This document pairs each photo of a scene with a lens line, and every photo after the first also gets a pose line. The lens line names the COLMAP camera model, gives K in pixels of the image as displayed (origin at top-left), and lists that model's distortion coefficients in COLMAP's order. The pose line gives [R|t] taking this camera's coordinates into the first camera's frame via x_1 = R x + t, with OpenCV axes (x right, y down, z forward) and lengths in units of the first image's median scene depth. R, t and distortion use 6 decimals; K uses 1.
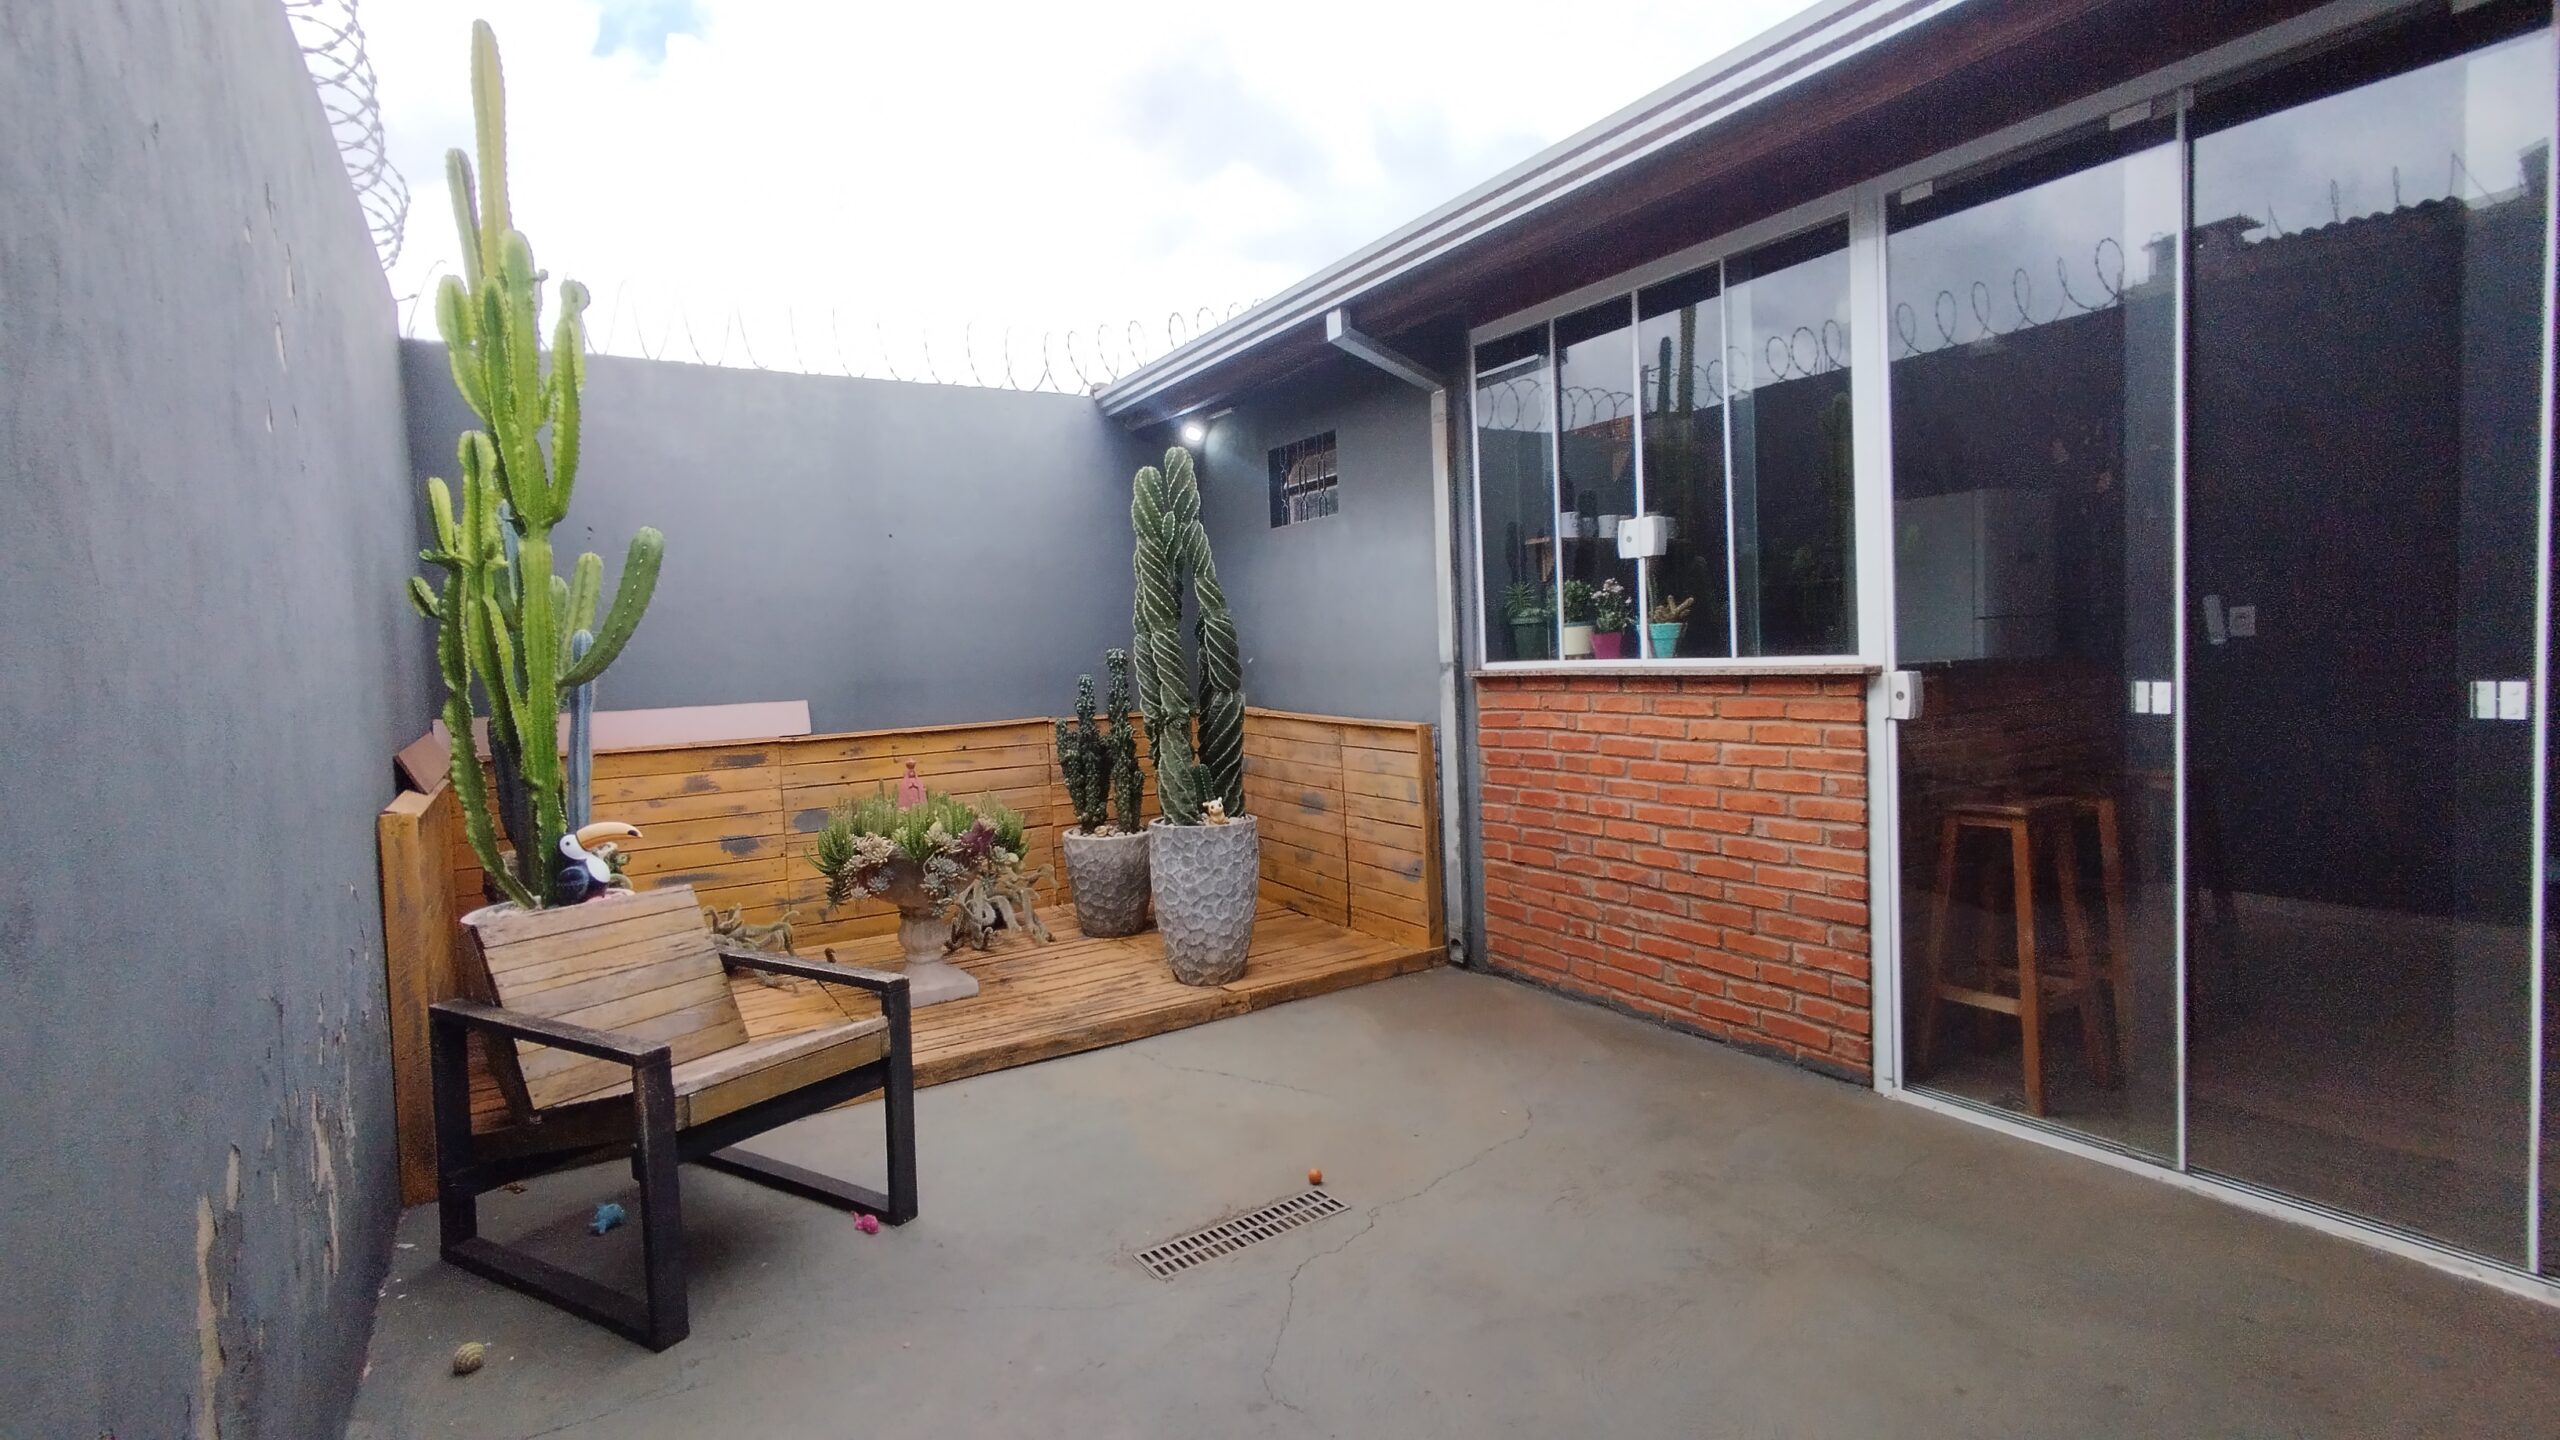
lens RADIAL K [[1182.8, 0, 1277.9], [0, 1182.8, 710.5], [0, 0, 1]] dist [0.005223, -0.001262]
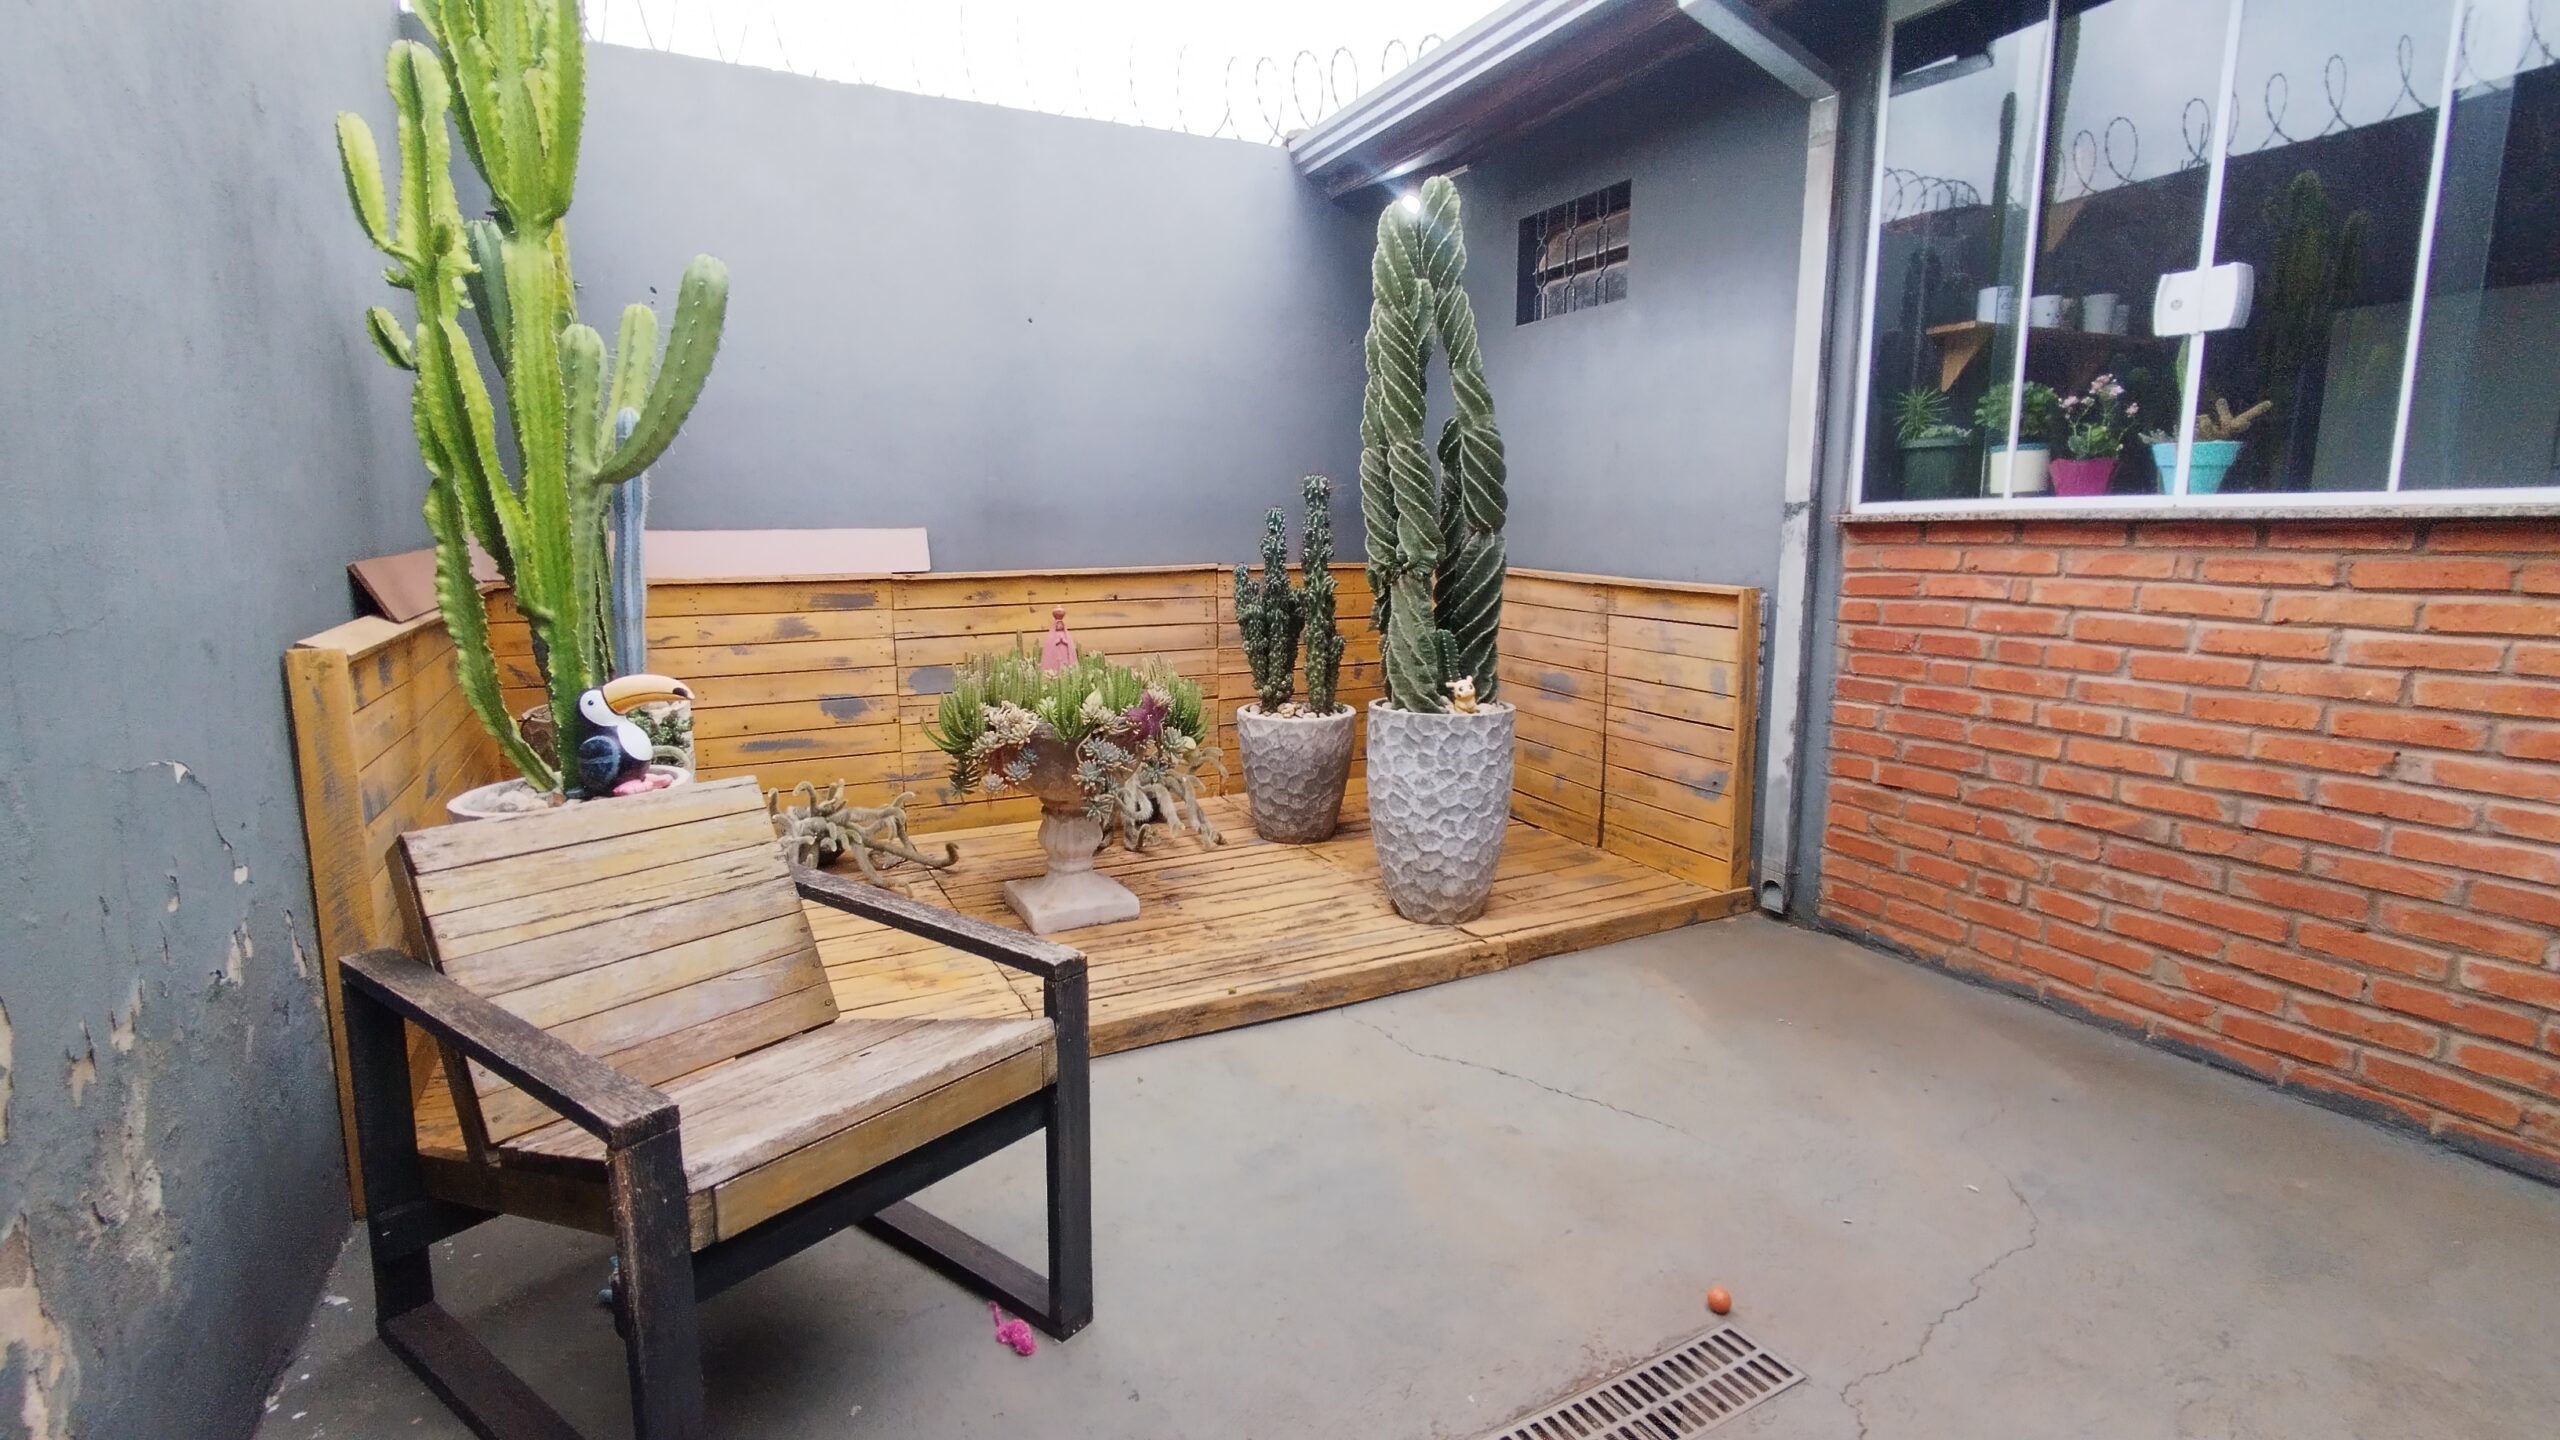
lens RADIAL K [[1182.8, 0, 1283.6], [0, 1182.8, 713.6], [0, 0, 1]] dist [0.005223, -0.001262]
pose [[0.995551, 0.048902, -0.080545, -0.118968], [-0.039604, 0.992778, 0.113237, 0.020499], [0.085501, -0.109544, 0.990298, 0.296541]]
